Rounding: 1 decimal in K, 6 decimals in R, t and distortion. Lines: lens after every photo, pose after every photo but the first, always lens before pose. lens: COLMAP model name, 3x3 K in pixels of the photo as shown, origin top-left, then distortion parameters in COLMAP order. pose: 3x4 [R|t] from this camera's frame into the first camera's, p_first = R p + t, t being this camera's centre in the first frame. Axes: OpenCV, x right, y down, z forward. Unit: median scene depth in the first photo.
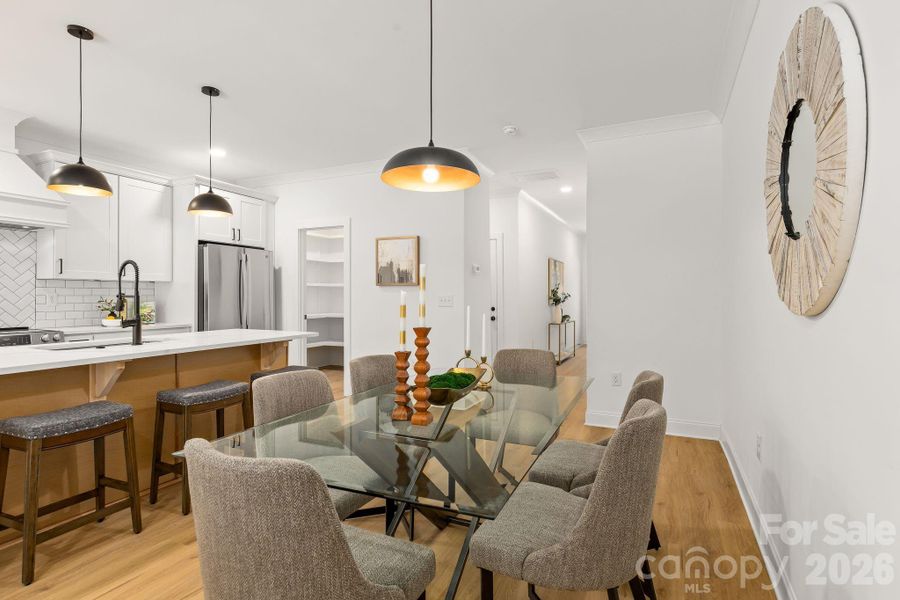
lens RADIAL K [[461.1, 0, 450.0], [0, 461.1, 300.0], [0, 0, 1]] dist [0.000942, 0.000039]
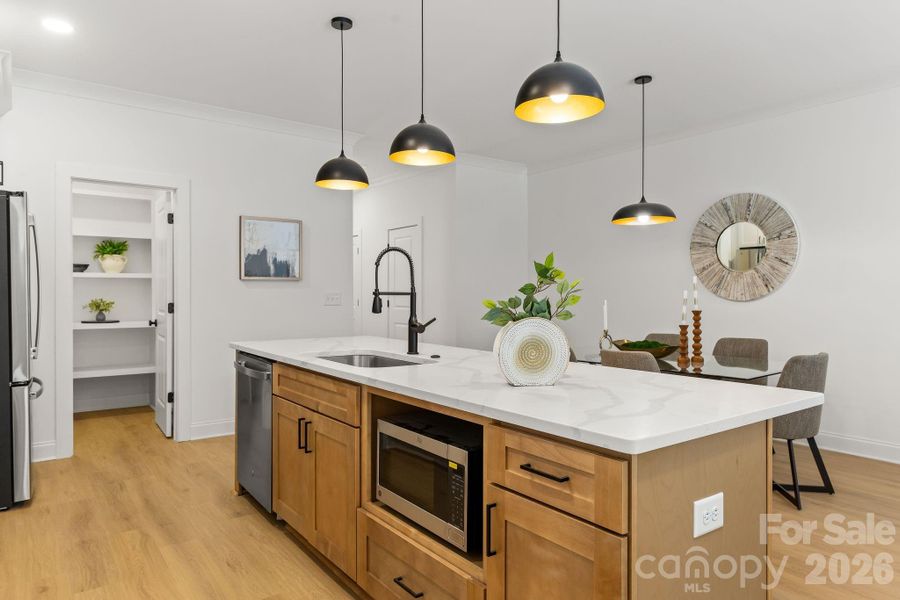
lens RADIAL K [[585.9, 0, 450.0], [0, 585.9, 300.0], [0, 0, 1]] dist [0.000200, -0.000006]
pose [[0.481855, -0.007223, 0.876221, -0.875175], [0.004400, 0.999973, 0.005823, -0.000279], [-0.876240, 0.001050, 0.481874, 0.245207]]
